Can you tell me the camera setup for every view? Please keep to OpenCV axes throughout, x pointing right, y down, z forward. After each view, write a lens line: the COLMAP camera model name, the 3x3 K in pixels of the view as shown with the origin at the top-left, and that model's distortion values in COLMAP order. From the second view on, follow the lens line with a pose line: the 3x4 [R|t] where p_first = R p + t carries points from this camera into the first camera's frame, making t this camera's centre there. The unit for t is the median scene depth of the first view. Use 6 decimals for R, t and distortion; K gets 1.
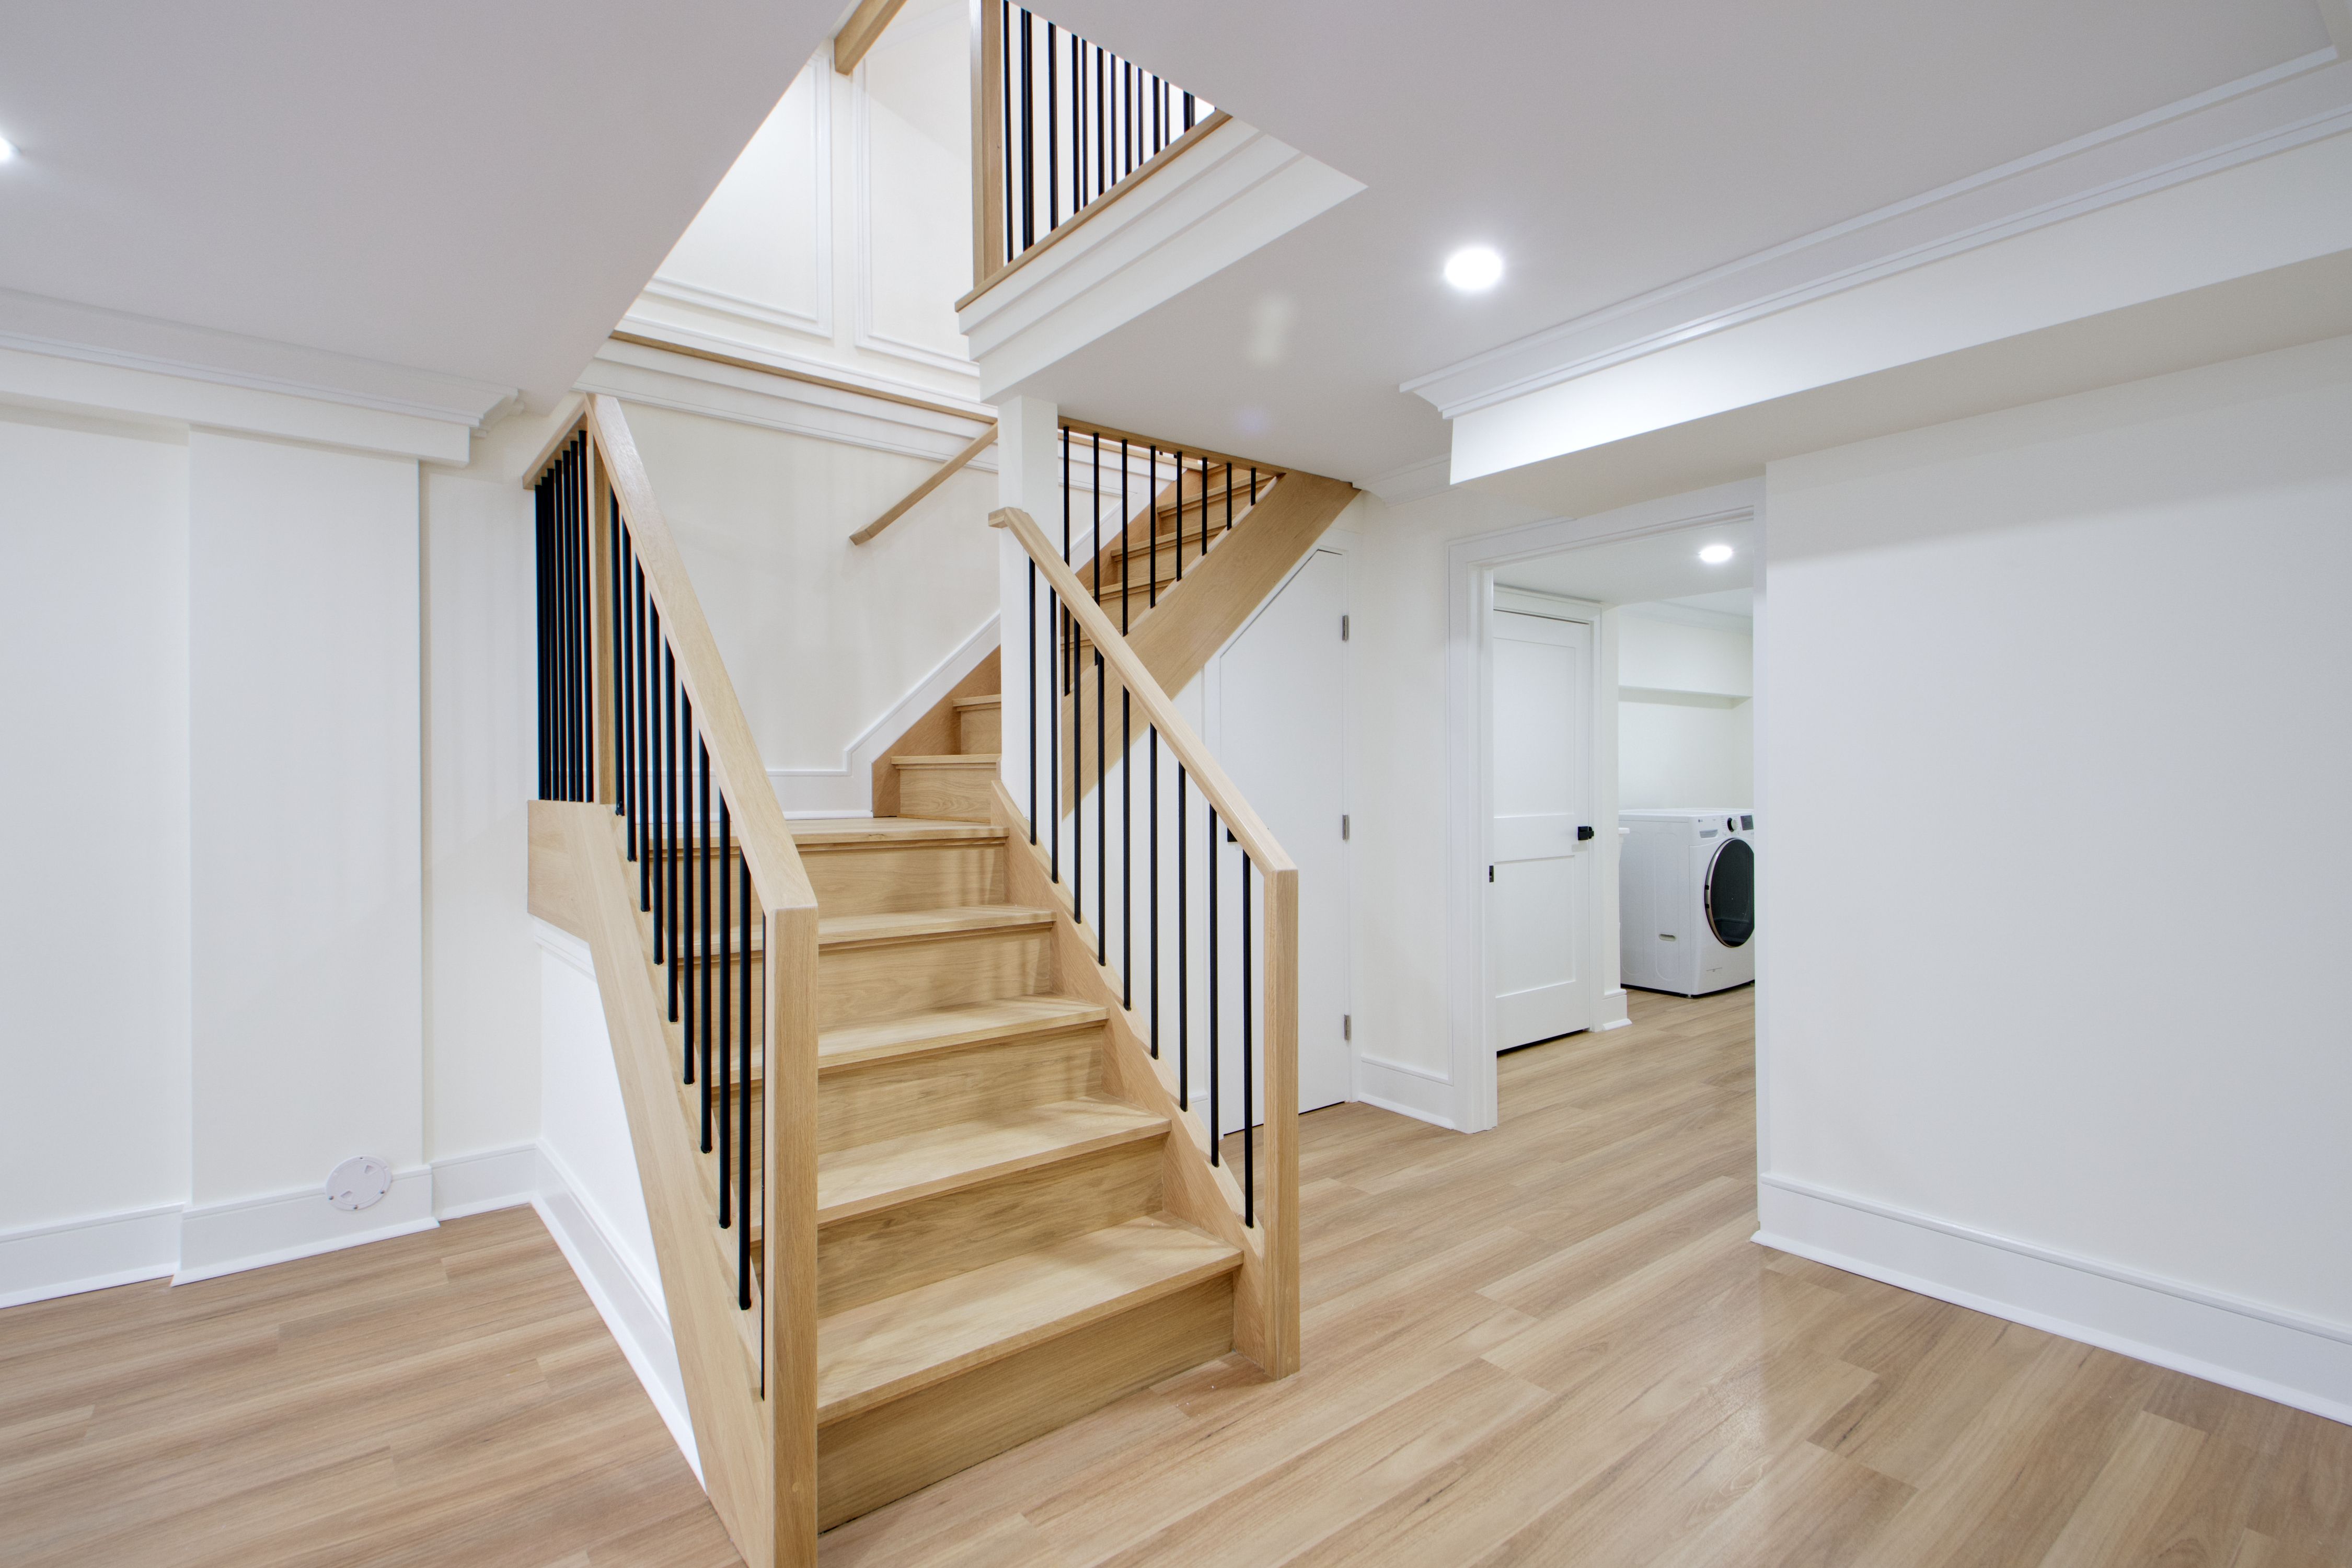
lens RADIAL K [[1104.5, 0, 1176.3], [0, 1104.5, 785.4], [0, 0, 1]] dist [0.024066, -0.021050]
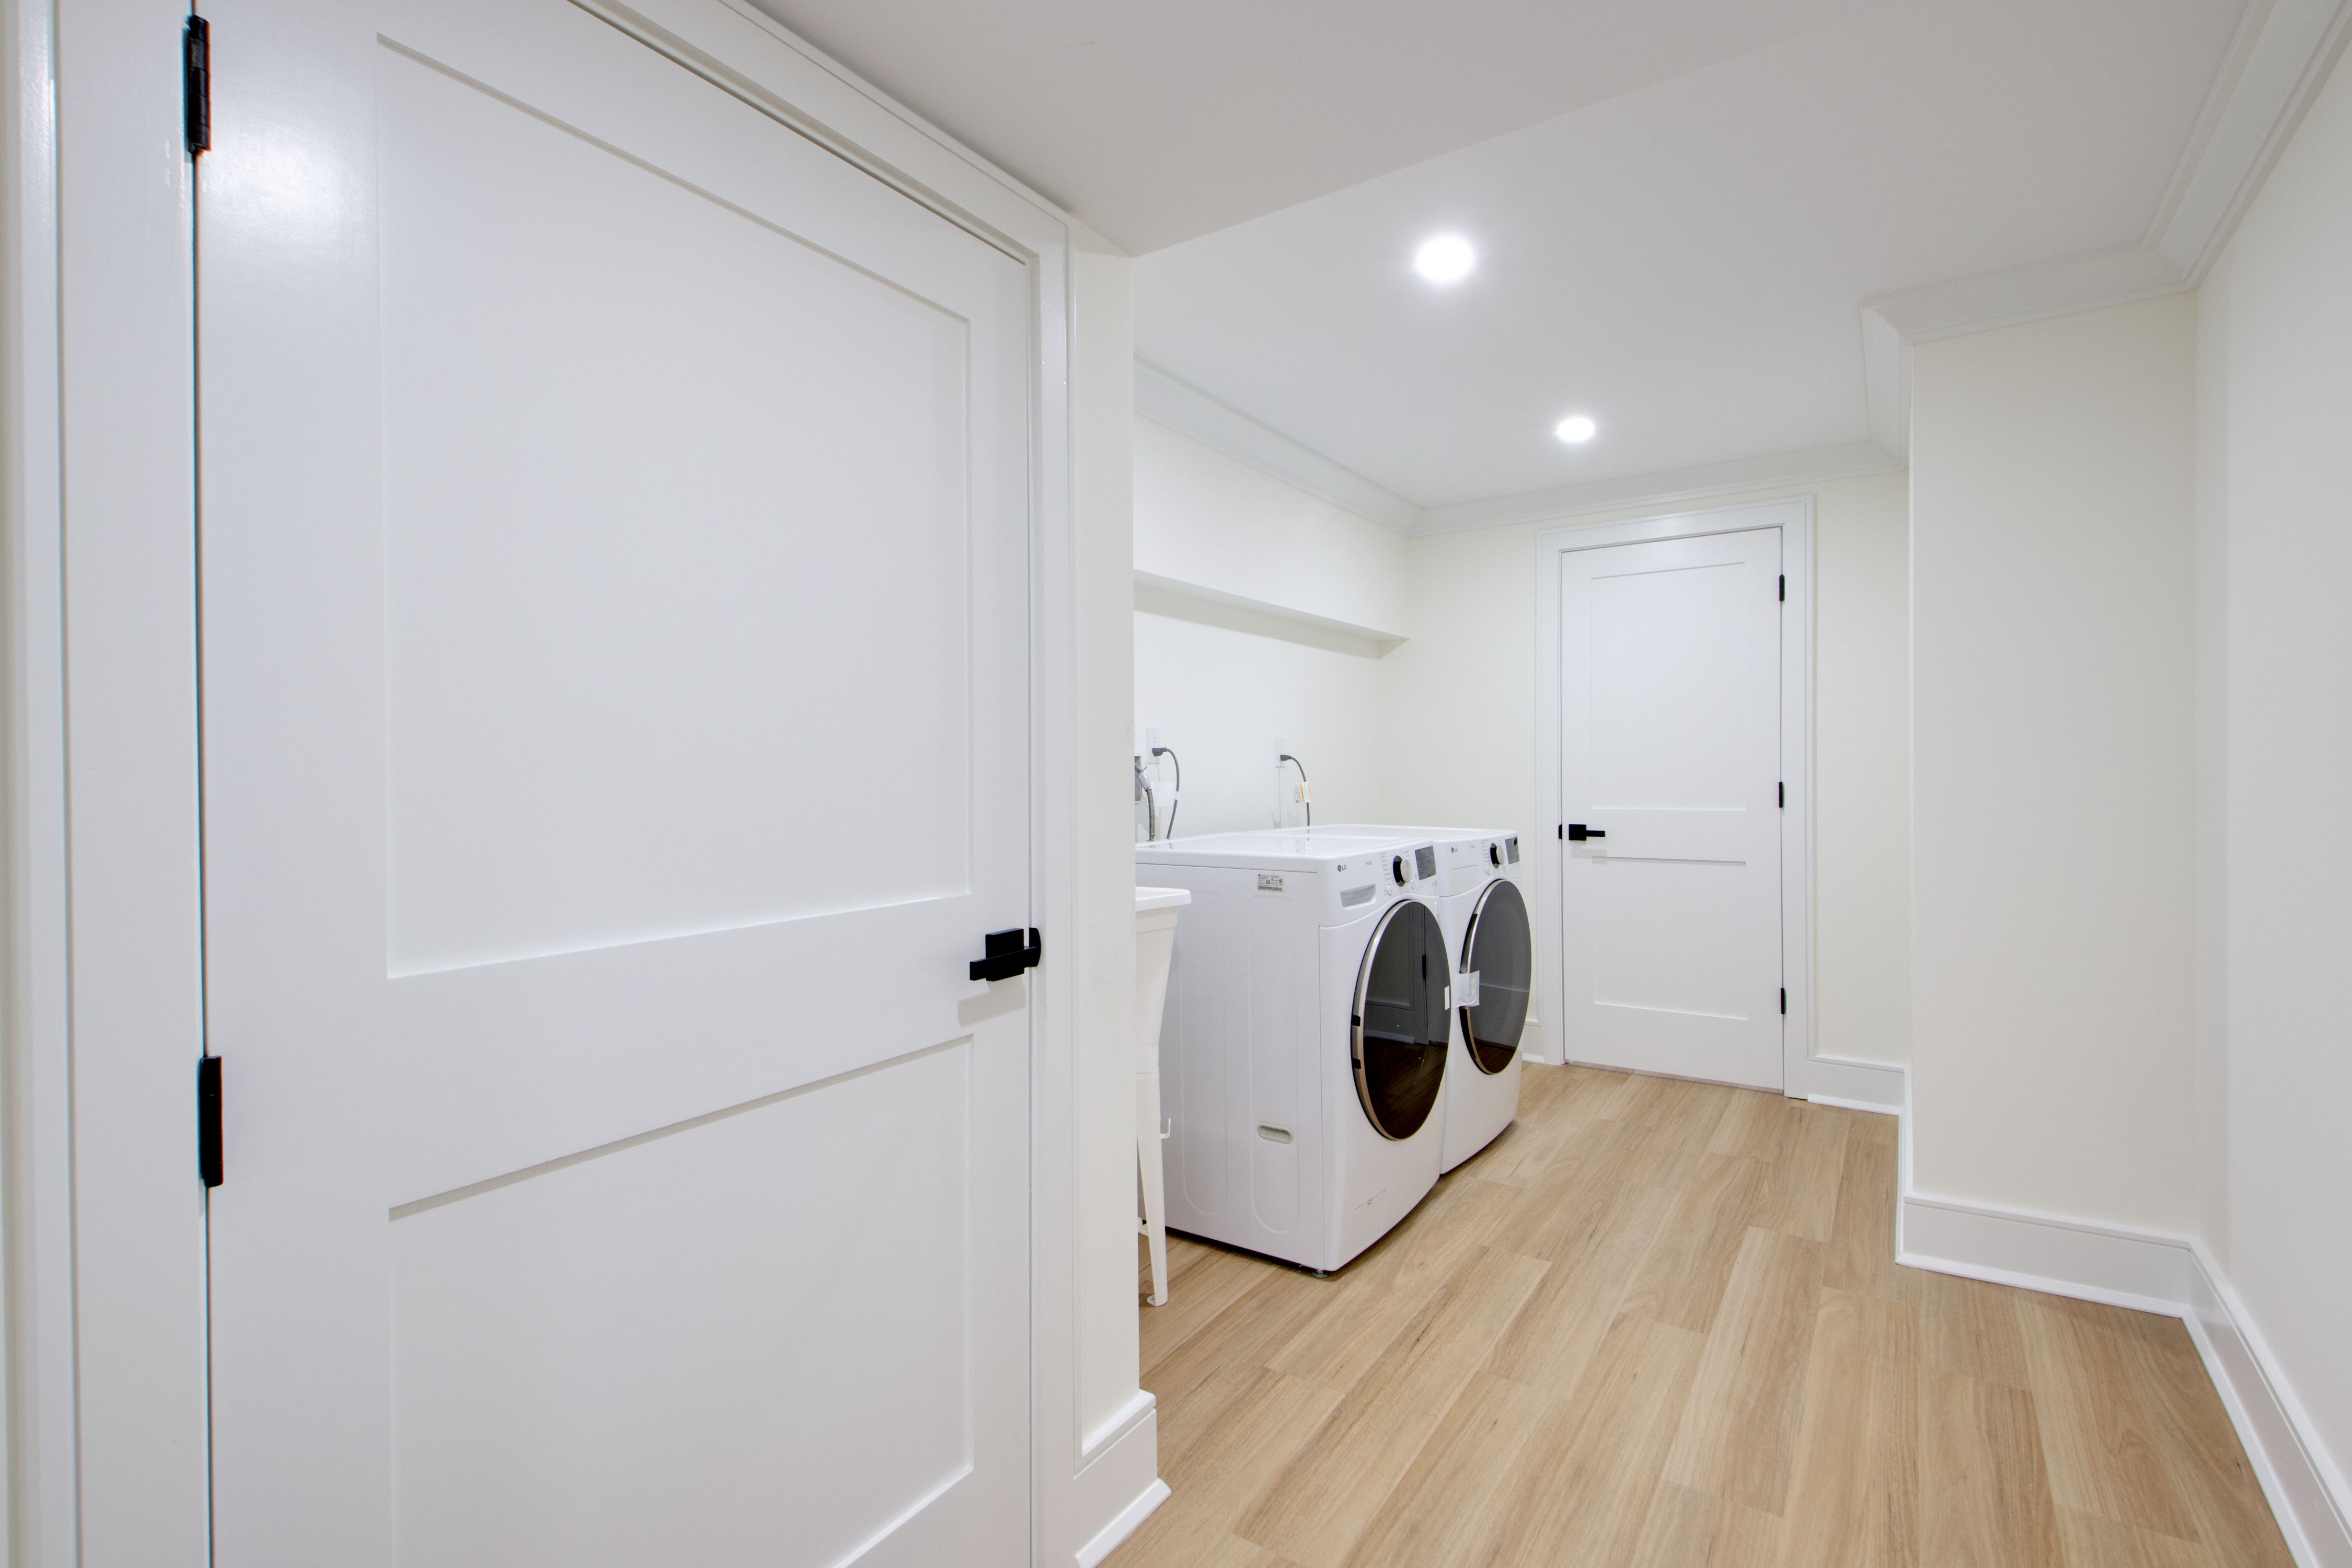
lens RADIAL K [[1104.5, 0, 1174.0], [0, 1104.5, 779.7], [0, 0, 1]] dist [0.024066, -0.021050]
pose [[0.951624, -0.003620, 0.307245, 0.272917], [0.003374, 0.999993, 0.001332, -0.003758], [-0.307248, -0.000231, 0.951630, 0.599762]]
